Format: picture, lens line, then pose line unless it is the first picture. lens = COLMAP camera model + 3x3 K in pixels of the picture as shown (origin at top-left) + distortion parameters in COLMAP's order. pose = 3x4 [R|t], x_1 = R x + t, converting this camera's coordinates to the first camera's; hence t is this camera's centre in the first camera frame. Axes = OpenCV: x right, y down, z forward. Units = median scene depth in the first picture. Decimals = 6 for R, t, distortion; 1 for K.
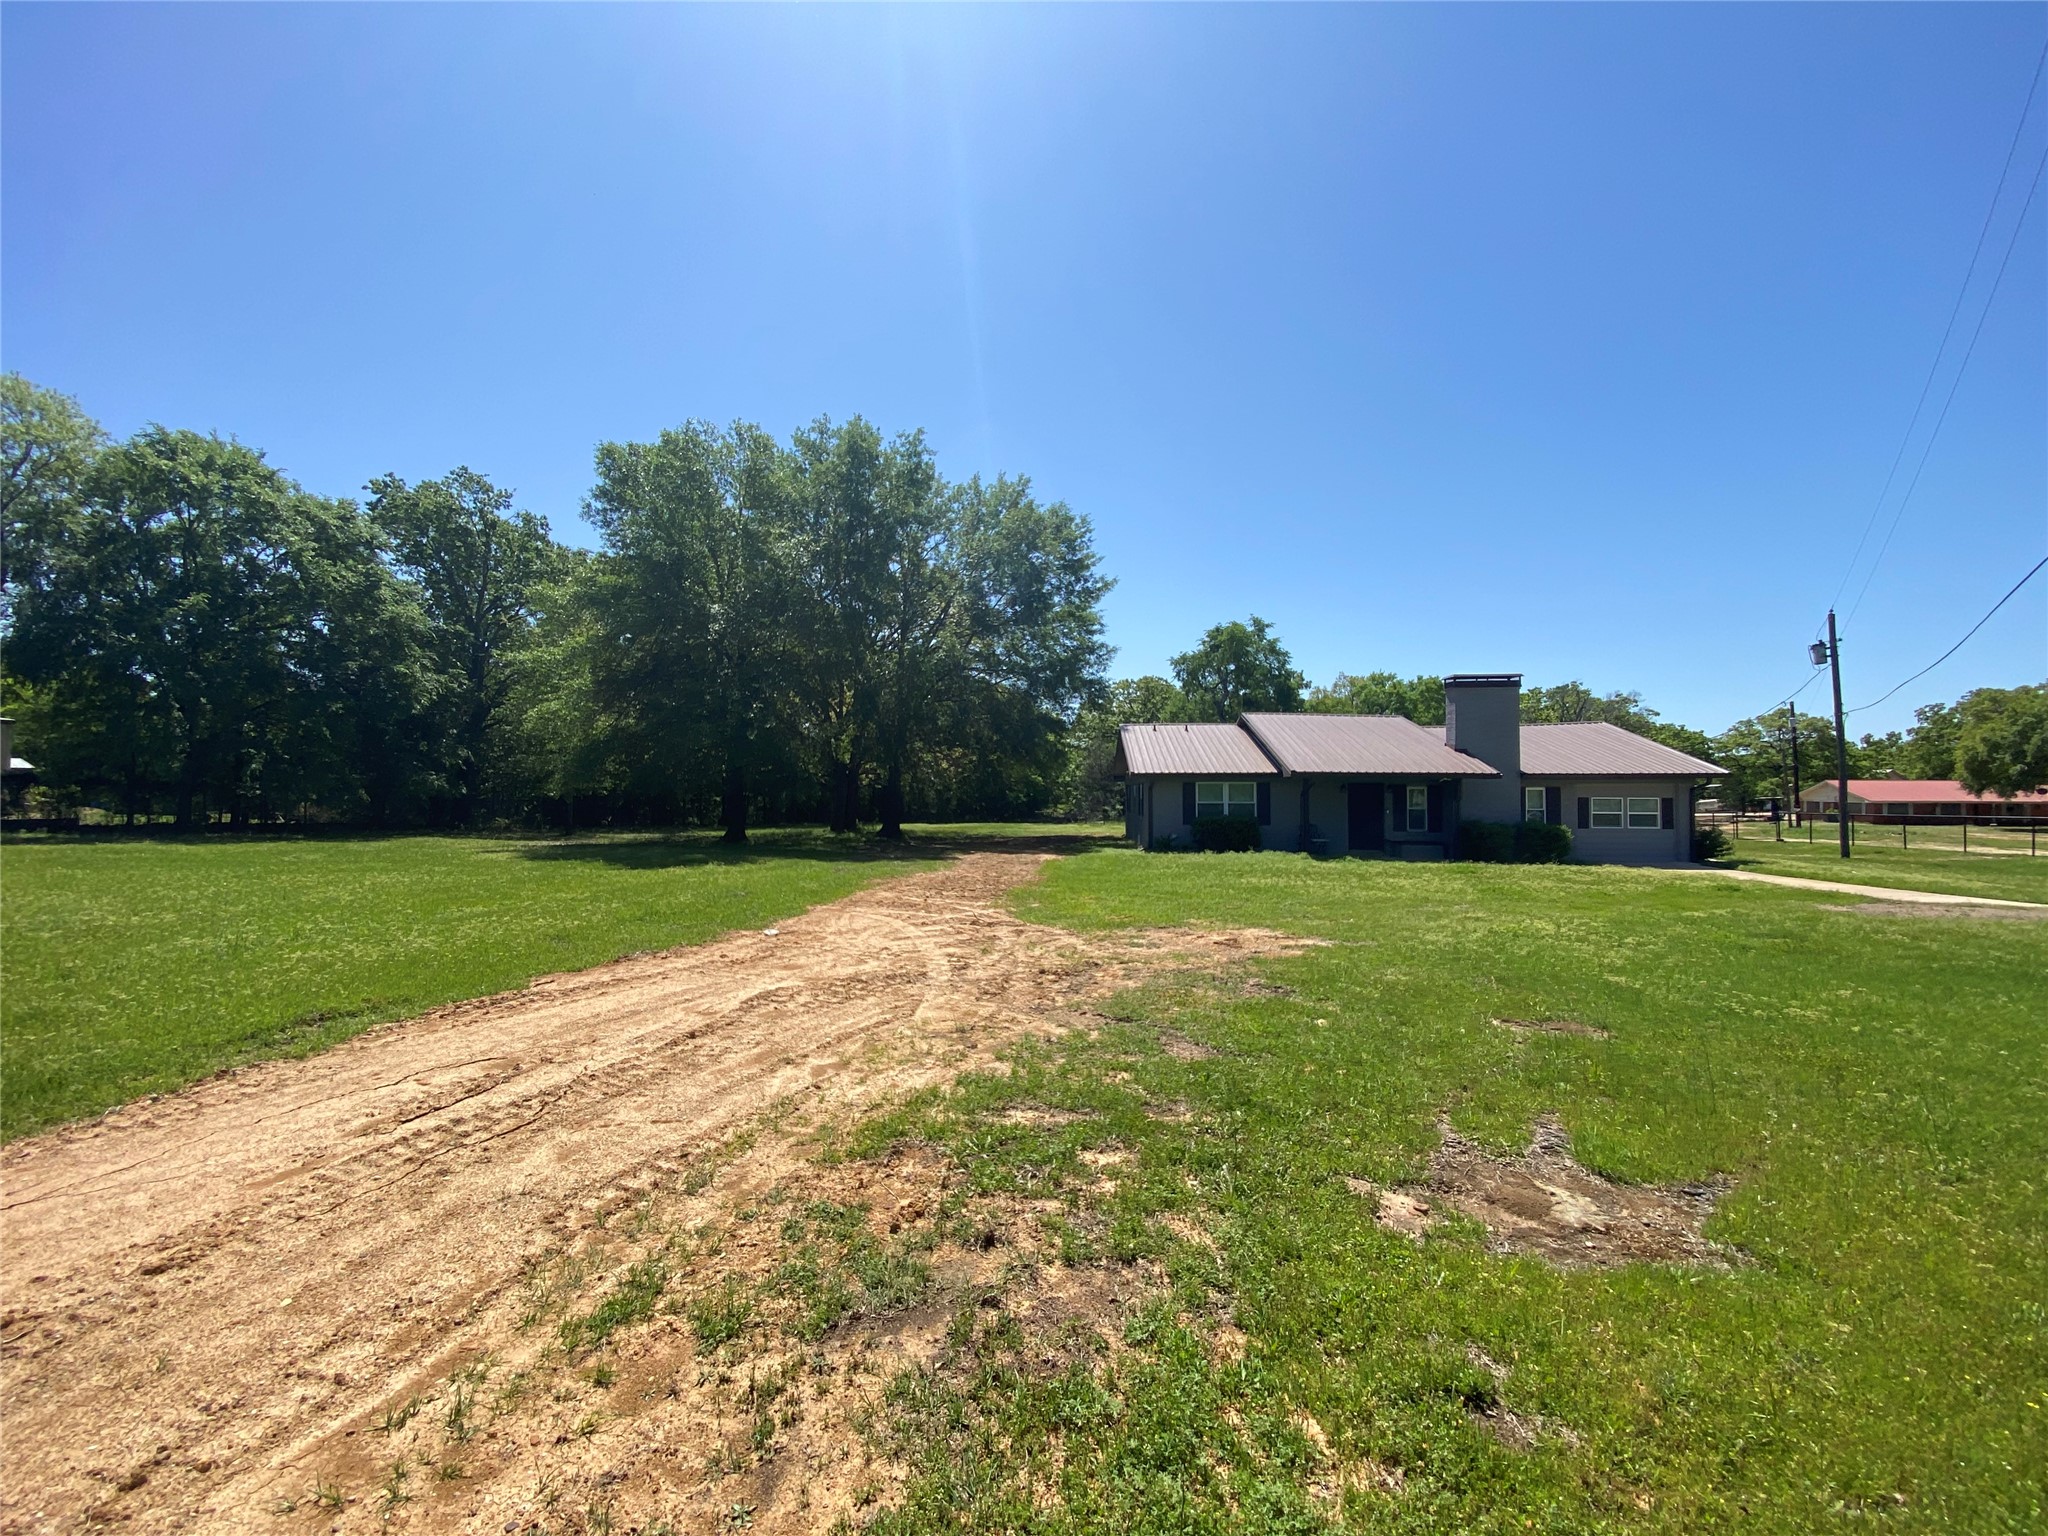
lens RADIAL K [[824.5, 0, 1020.0], [0, 824.5, 774.1], [0, 0, 1]] dist [0.017610, -0.017287]
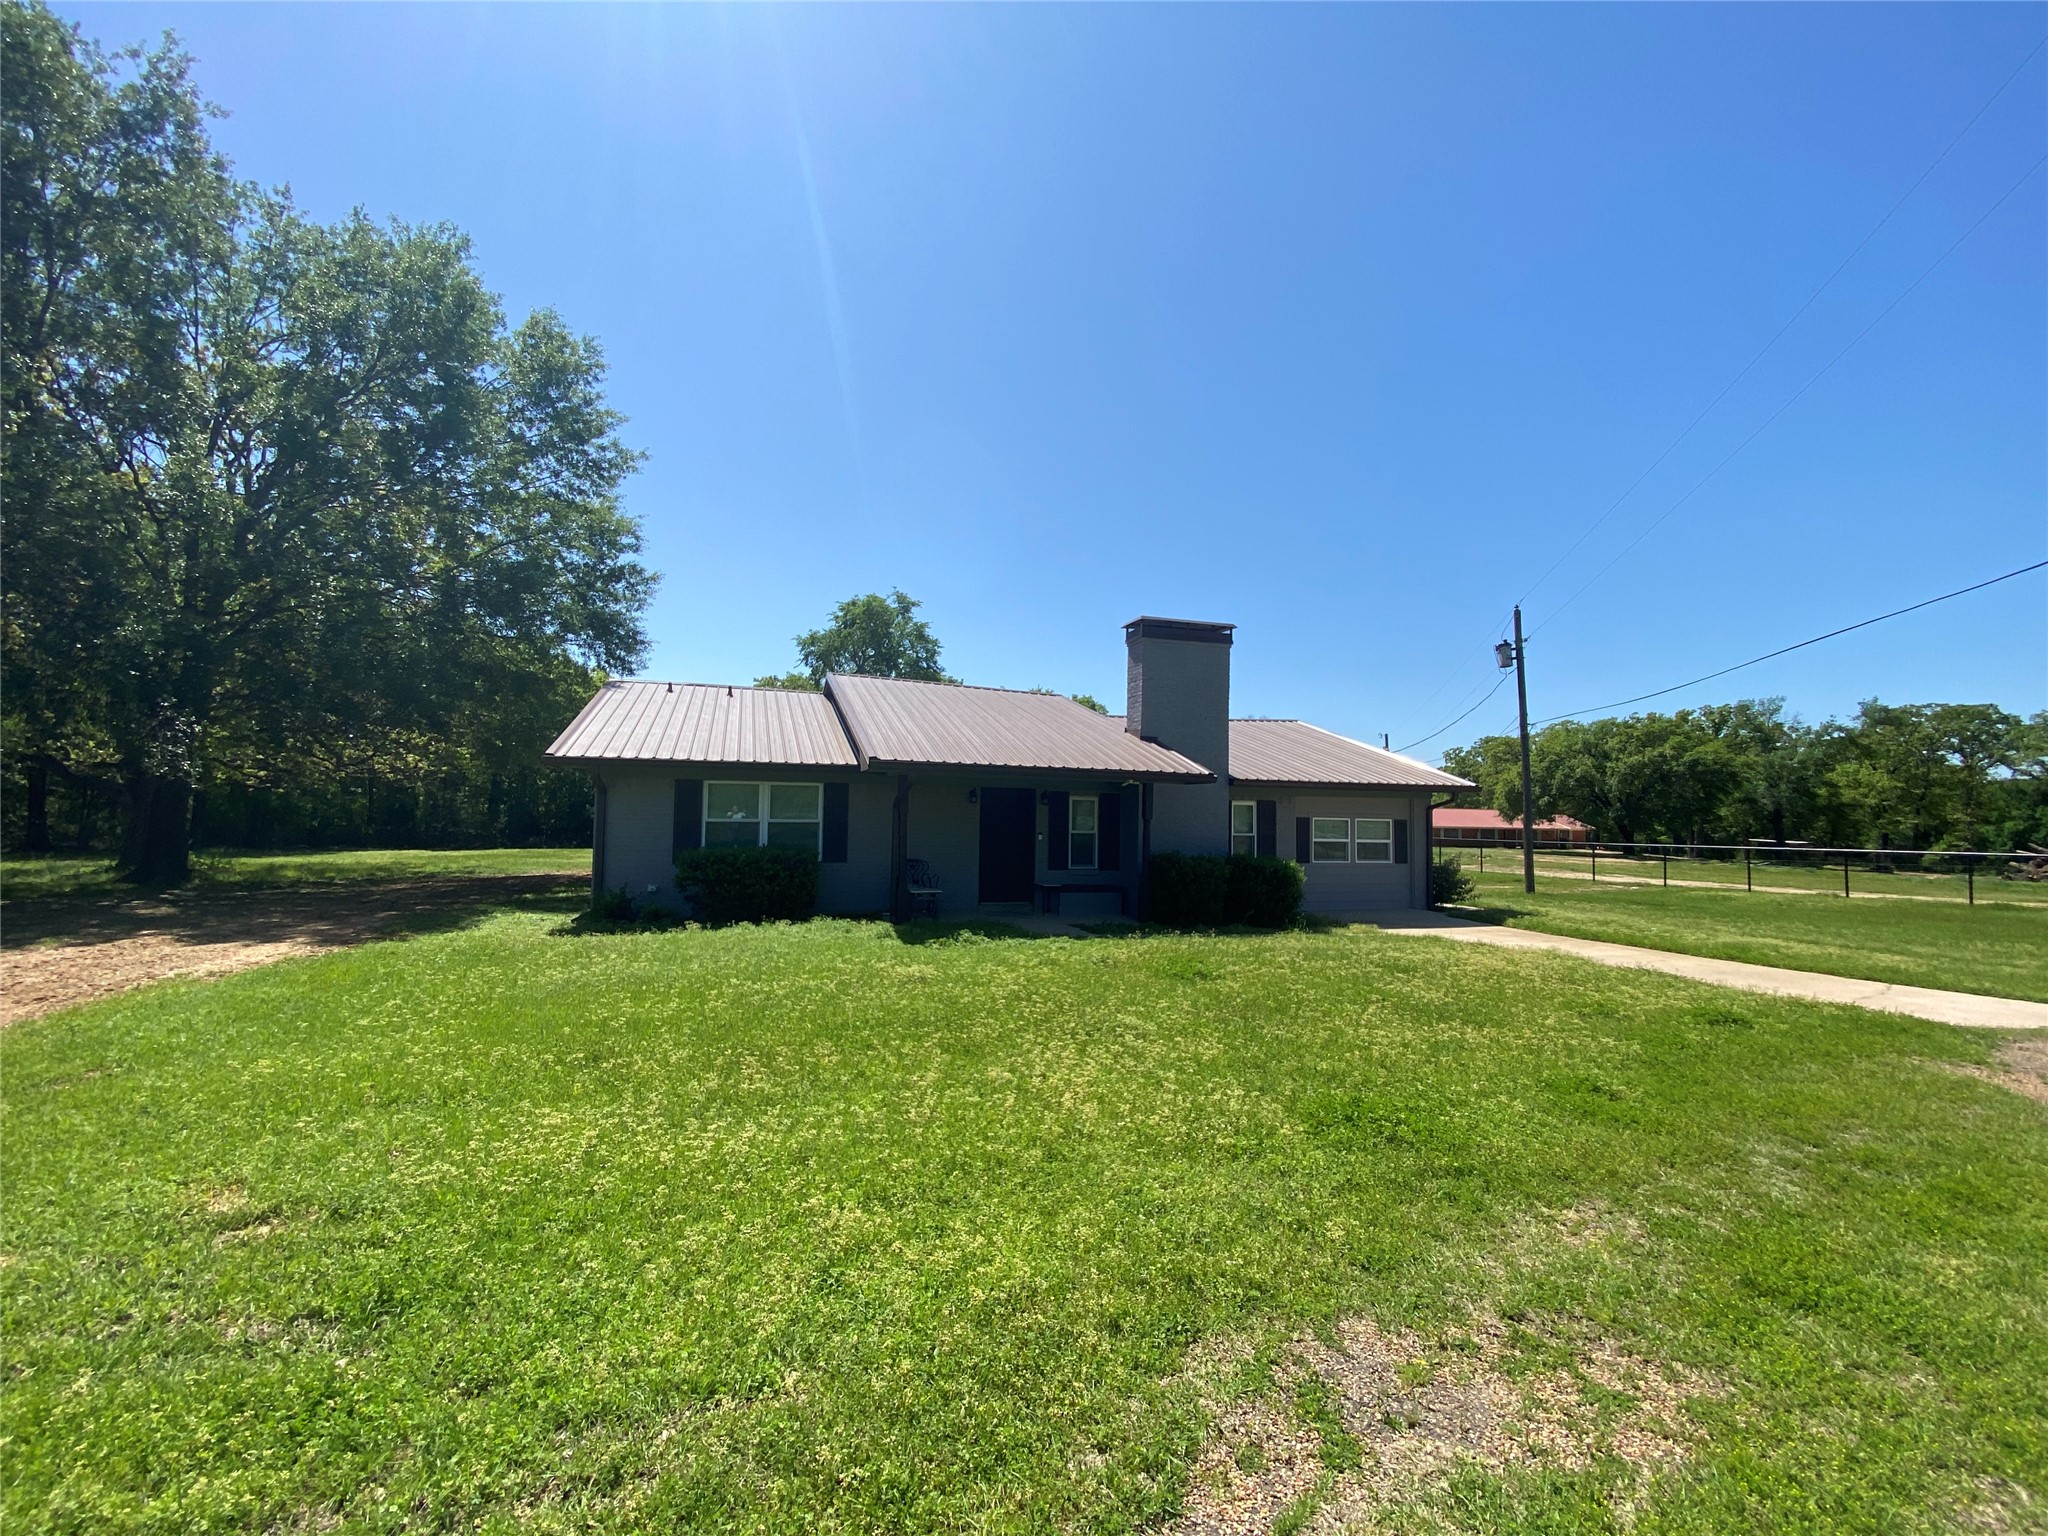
lens RADIAL K [[824.5, 0, 1010.9], [0, 824.5, 759.3], [0, 0, 1]] dist [0.017610, -0.017287]
pose [[0.930422, 0.036824, 0.364634, 0.176672], [-0.021603, 0.998720, -0.045737, 0.013774], [-0.365852, 0.034677, 0.930027, 0.388401]]
